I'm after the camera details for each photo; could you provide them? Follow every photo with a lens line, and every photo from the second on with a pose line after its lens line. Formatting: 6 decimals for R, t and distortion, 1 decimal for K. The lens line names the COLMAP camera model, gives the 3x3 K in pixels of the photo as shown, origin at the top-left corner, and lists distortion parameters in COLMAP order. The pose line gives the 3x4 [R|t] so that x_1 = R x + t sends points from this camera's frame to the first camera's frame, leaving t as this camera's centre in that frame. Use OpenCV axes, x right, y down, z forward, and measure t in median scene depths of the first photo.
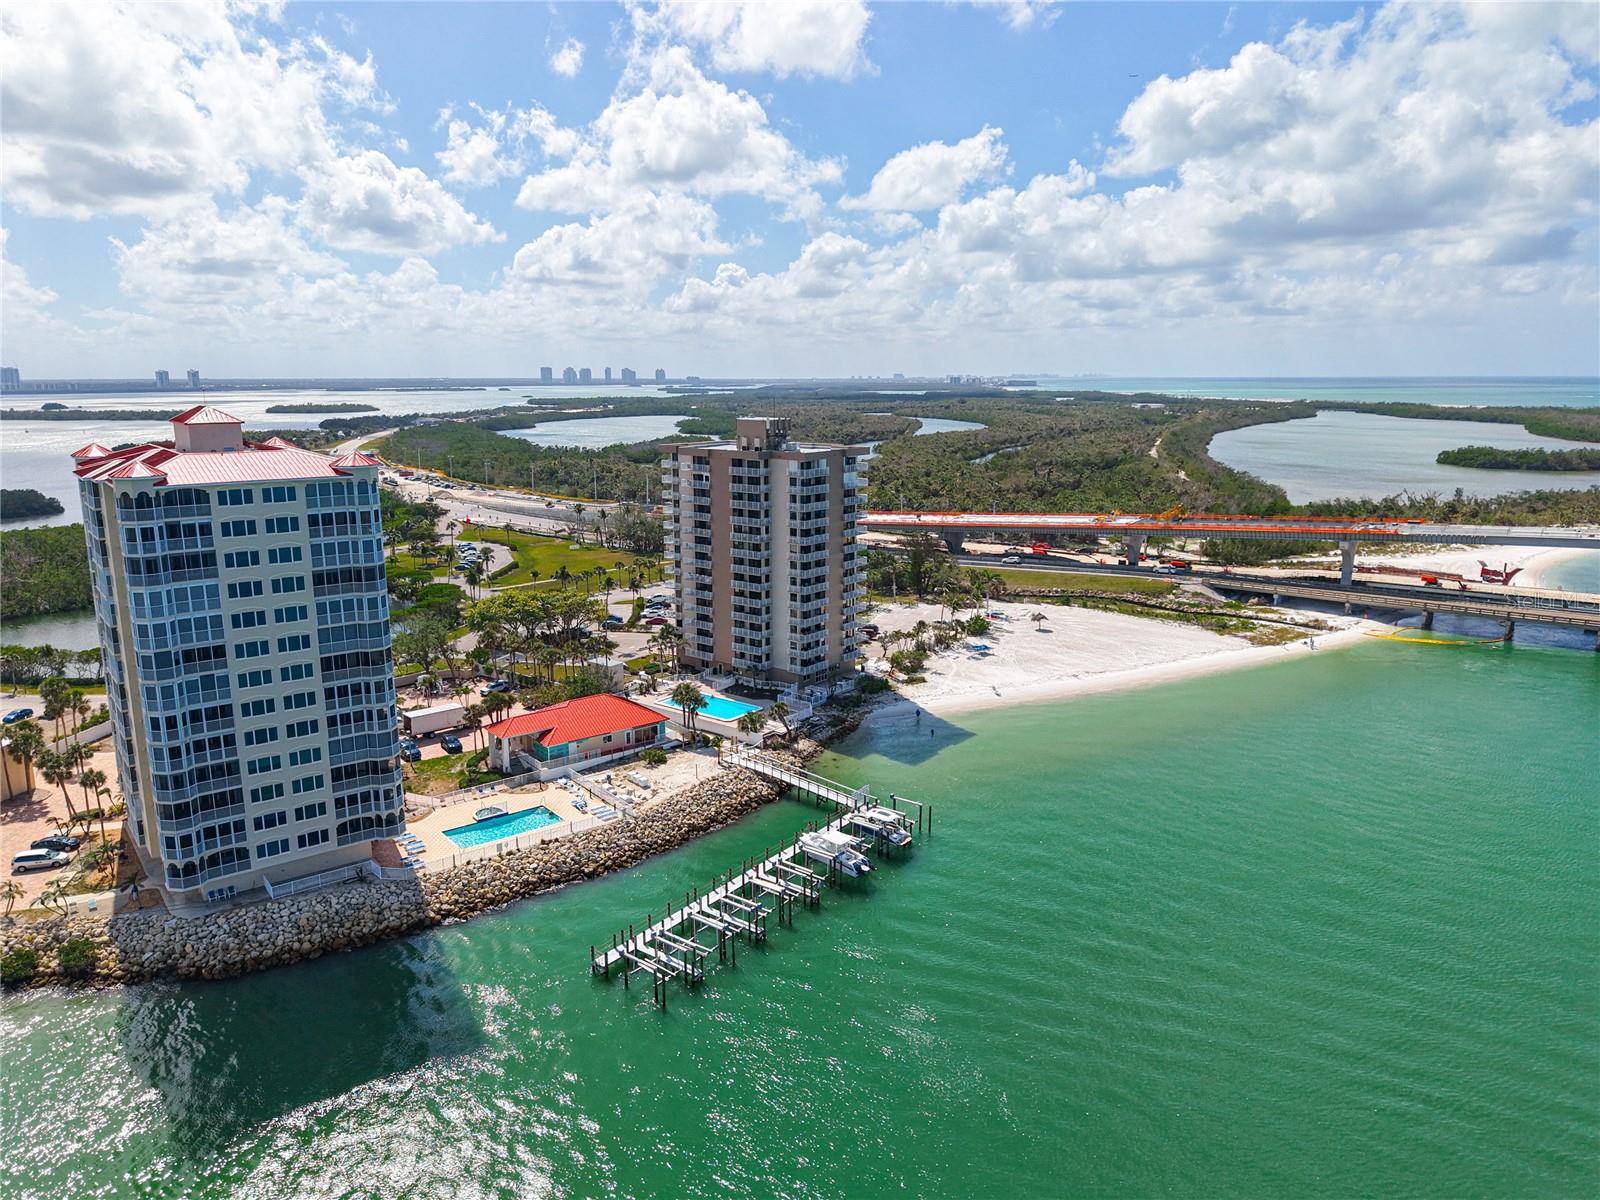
lens RADIAL K [[1096.9, 0, 799.8], [0, 1096.9, 556.6], [0, 0, 1]] dist [0.002490, -0.001843]
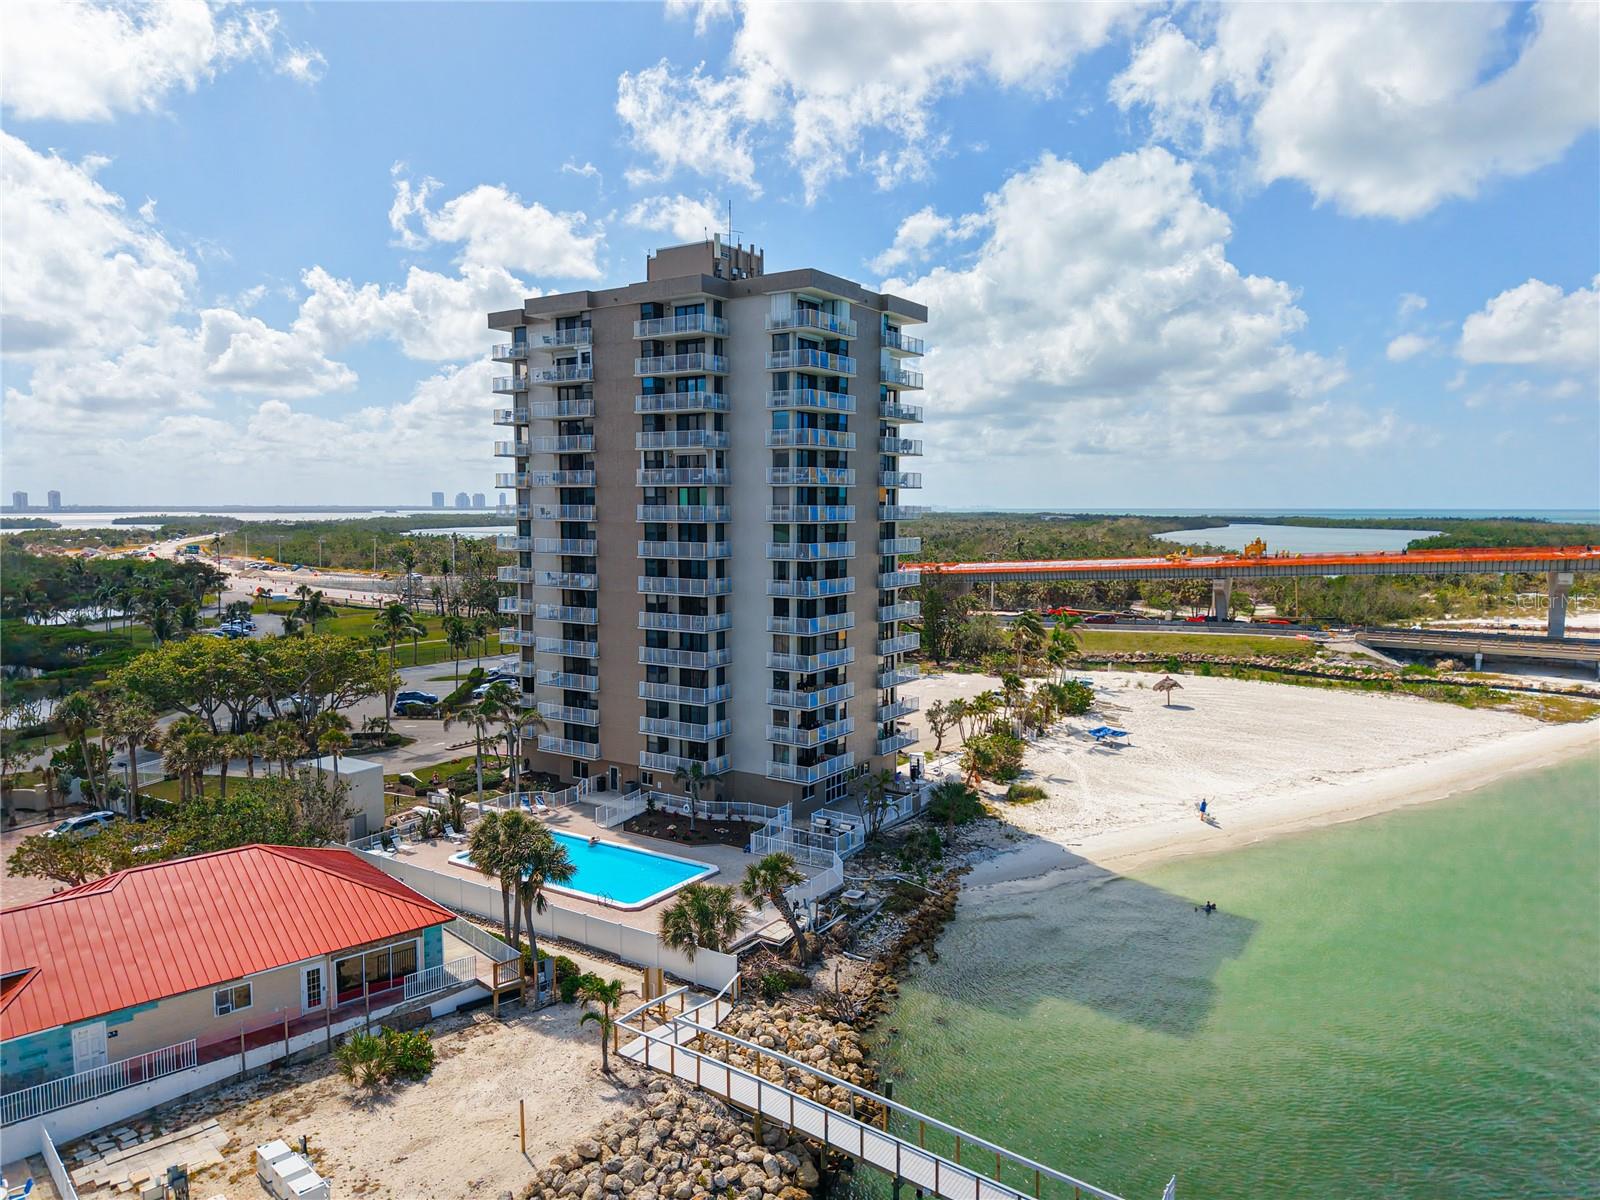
lens RADIAL K [[1122.8, 0, 789.0], [0, 1122.8, 532.9], [0, 0, 1]] dist [-0.007342, -0.004093]
pose [[0.996794, -0.003266, 0.079944, -0.038925], [0.013798, 0.991215, -0.131541, 0.067571], [-0.078812, 0.132223, 0.988082, 0.550152]]
